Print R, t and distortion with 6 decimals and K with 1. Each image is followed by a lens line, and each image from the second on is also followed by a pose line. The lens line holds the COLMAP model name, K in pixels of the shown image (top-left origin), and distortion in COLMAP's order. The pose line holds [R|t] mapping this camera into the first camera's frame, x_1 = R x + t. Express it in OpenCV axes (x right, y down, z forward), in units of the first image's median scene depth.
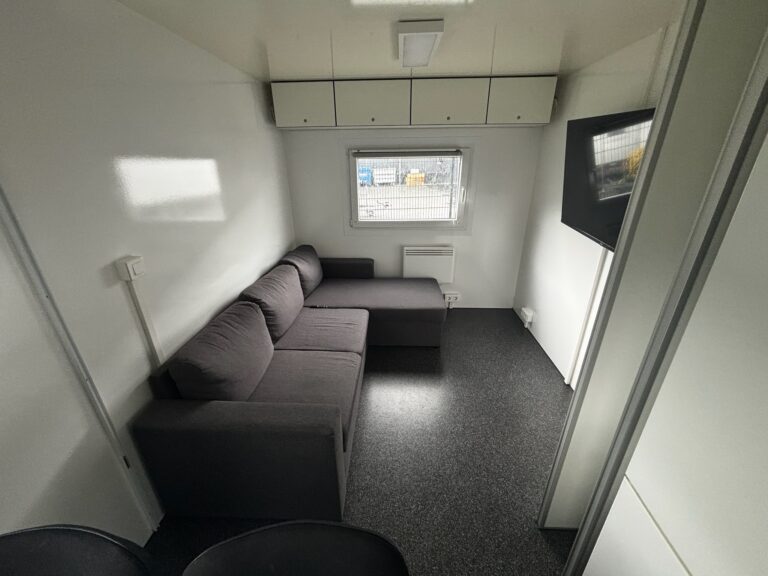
lens RADIAL K [[310.8, 0, 383.2], [0, 310.8, 287.2], [0, 0, 1]] dist [-0.001188, -0.000848]
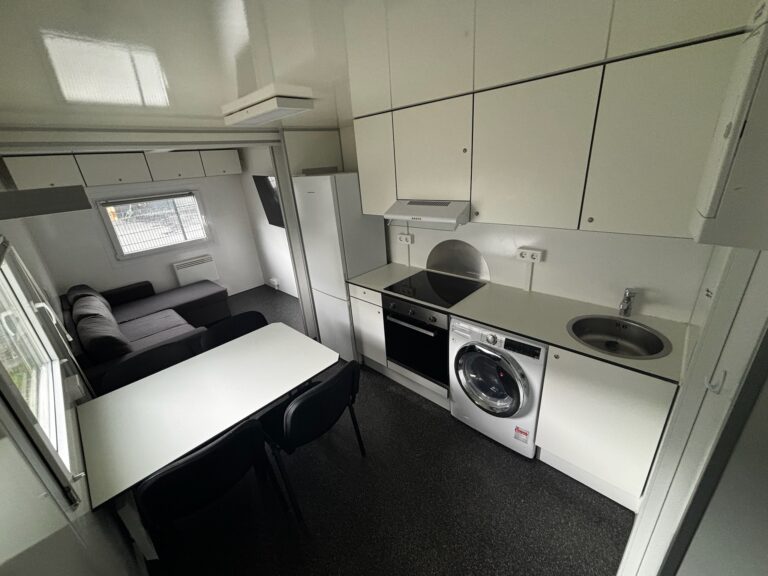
lens RADIAL K [[310.8, 0, 384.6], [0, 310.8, 288.2], [0, 0, 1]] dist [-0.001188, -0.000848]
pose [[0.648337, -0.322156, 0.689837, -0.367135], [0.354752, 0.929524, 0.100679, 0.190045], [-0.673655, 0.179447, 0.716930, -0.689611]]
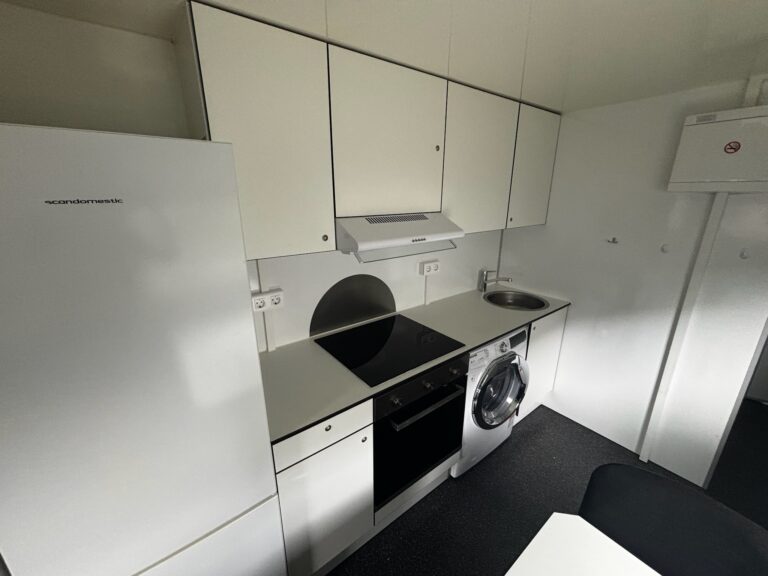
lens RADIAL K [[310.8, 0, 383.4], [0, 310.8, 286.6], [0, 0, 1]] dist [-0.001188, -0.000848]
pose [[-0.647193, -0.212476, 0.732117, -0.054182], [0.300798, 0.811274, 0.501354, -0.075533], [-0.700473, 0.544692, -0.461138, 0.108475]]
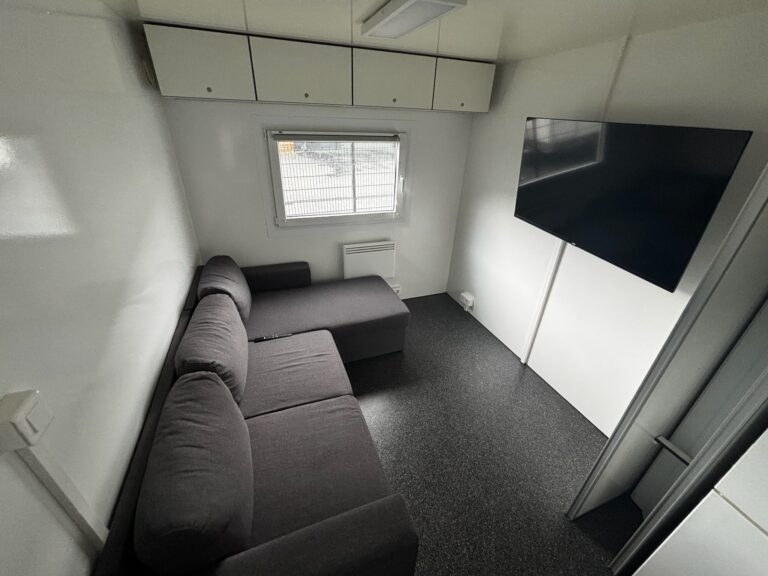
lens RADIAL K [[310.8, 0, 382.5], [0, 310.8, 286.4], [0, 0, 1]] dist [-0.001188, -0.000848]
pose [[0.918293, -0.148562, 0.366969, -0.208134], [0.113208, 0.986755, 0.116184, -0.126694], [-0.379369, -0.065147, 0.922949, 0.164853]]
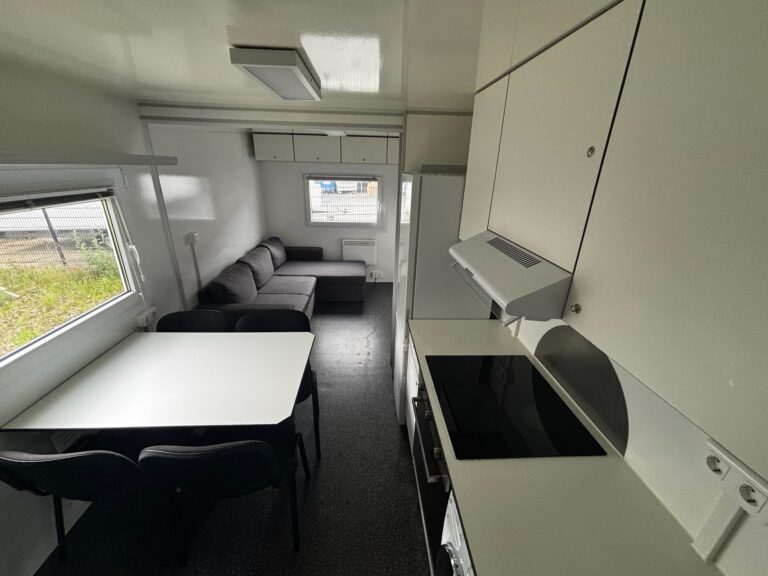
lens RADIAL K [[310.8, 0, 385.0], [0, 310.8, 289.0], [0, 0, 1]] dist [-0.001188, -0.000848]
pose [[0.994175, -0.005718, 0.107623, 0.131255], [0.007326, 0.999867, -0.014553, 0.161508], [-0.107525, 0.015256, 0.994085, -0.615987]]
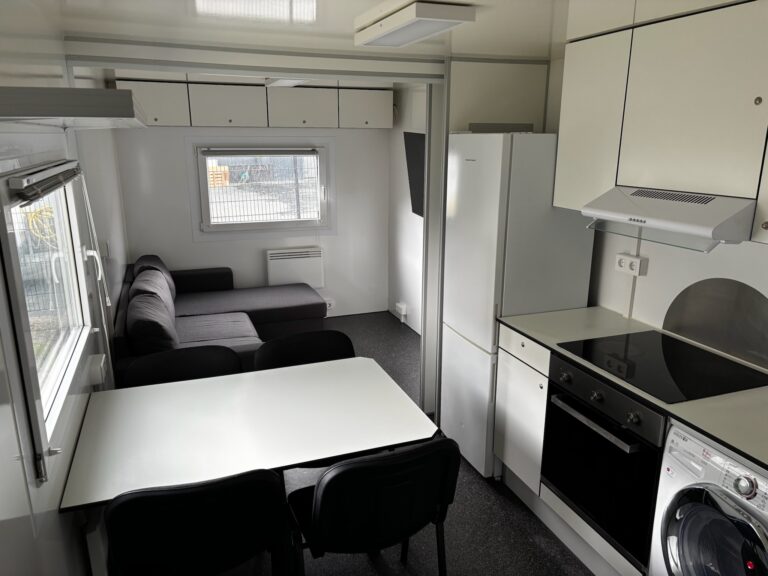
lens RADIAL K [[580.8, 0, 388.5], [0, 580.8, 292.0], [0, 0, 1]] dist [0.056782, -0.035986]
pose [[0.916994, -0.090632, 0.388469, -0.334199], [0.142728, 0.983922, -0.107361, 0.265346], [-0.372492, 0.153895, 0.915186, -0.792775]]
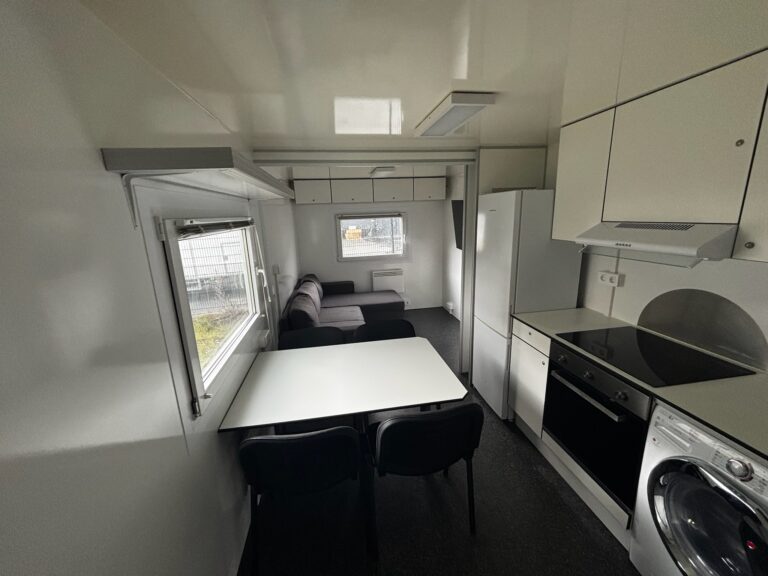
lens RADIAL K [[310.8, 0, 383.3], [0, 310.8, 287.6], [0, 0, 1]] dist [-0.001188, -0.000848]
pose [[0.977140, -0.072976, 0.199679, -0.246741], [0.105299, 0.982069, -0.156371, 0.250125], [-0.184687, 0.173822, 0.967304, -0.652001]]
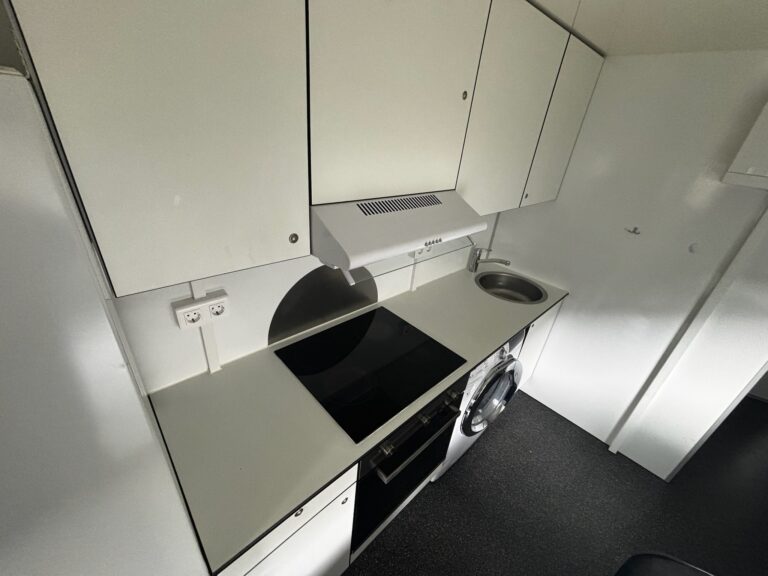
lens RADIAL K [[310.8, 0, 383.3], [0, 310.8, 287.2], [0, 0, 1]] dist [-0.001188, -0.000848]
pose [[-0.718604, -0.374907, 0.585707, 0.112403], [0.189638, 0.704671, 0.683722, -0.078253], [-0.669063, 0.602398, -0.435283, 0.012121]]
